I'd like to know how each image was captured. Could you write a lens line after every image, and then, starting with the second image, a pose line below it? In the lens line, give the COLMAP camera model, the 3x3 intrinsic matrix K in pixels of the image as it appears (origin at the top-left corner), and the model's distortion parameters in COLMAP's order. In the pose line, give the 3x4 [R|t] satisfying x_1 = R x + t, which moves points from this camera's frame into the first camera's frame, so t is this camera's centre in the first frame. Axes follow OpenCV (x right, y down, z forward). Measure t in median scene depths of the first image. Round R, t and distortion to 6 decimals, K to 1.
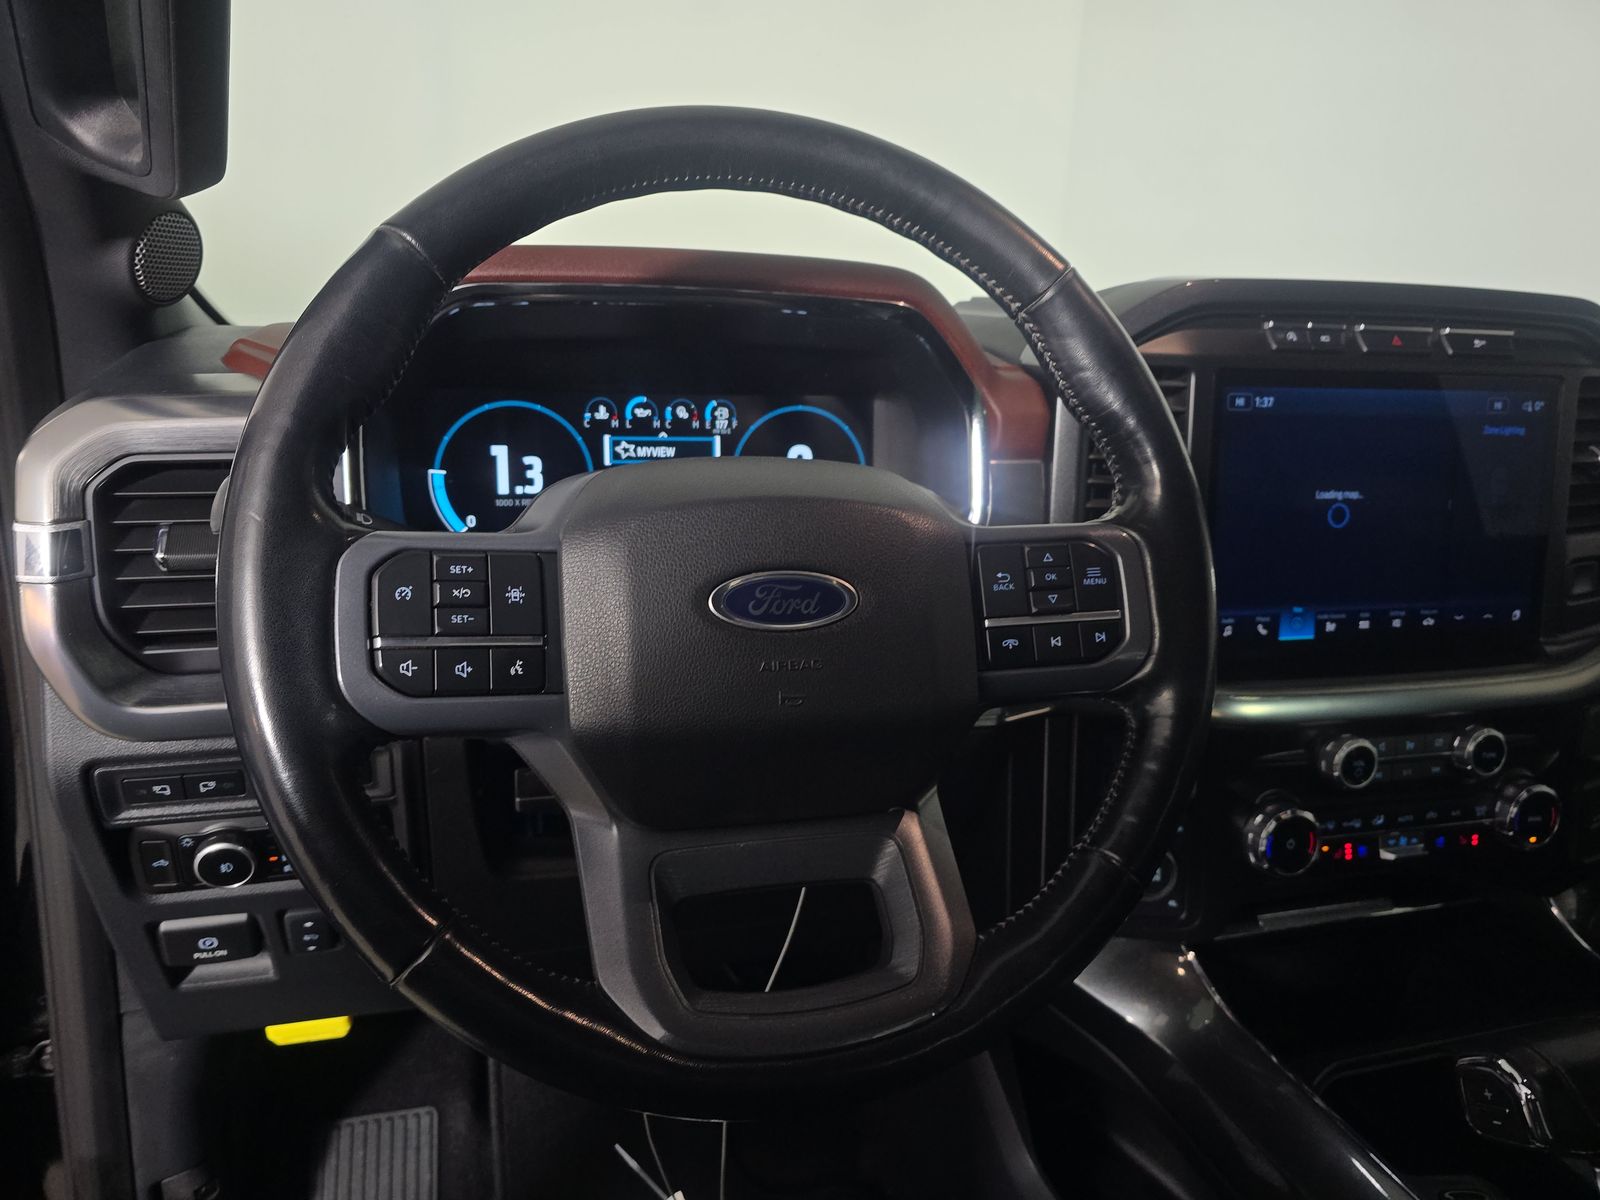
lens RADIAL K [[1088.0, 0, 803.4], [0, 1088.0, 591.6], [0, 0, 1]] dist [0.052157, -0.068839]
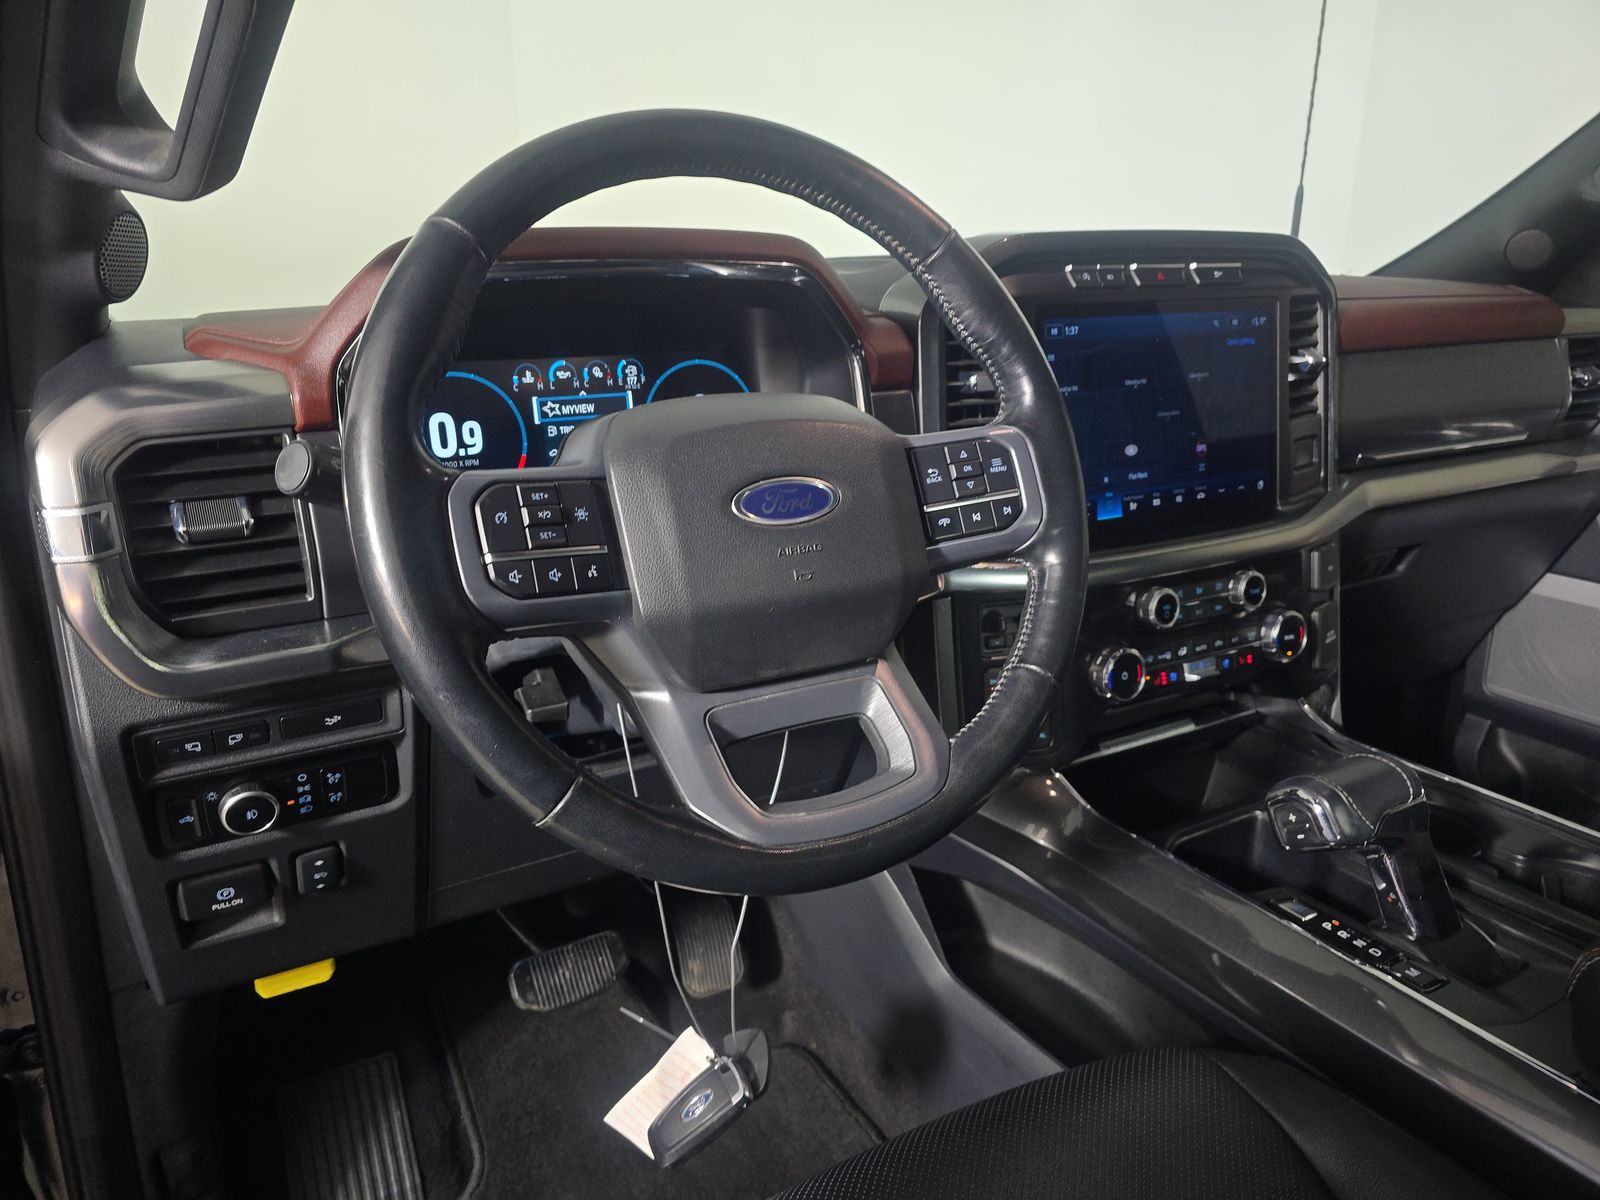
lens RADIAL K [[1088.0, 0, 803.4], [0, 1088.0, 591.6], [0, 0, 1]] dist [0.052157, -0.068839]
pose [[0.971149, -0.113359, 0.209808, -0.170143], [0.107372, 0.993424, 0.039745, 0.040178], [-0.212934, -0.016071, 0.976935, -0.157520]]
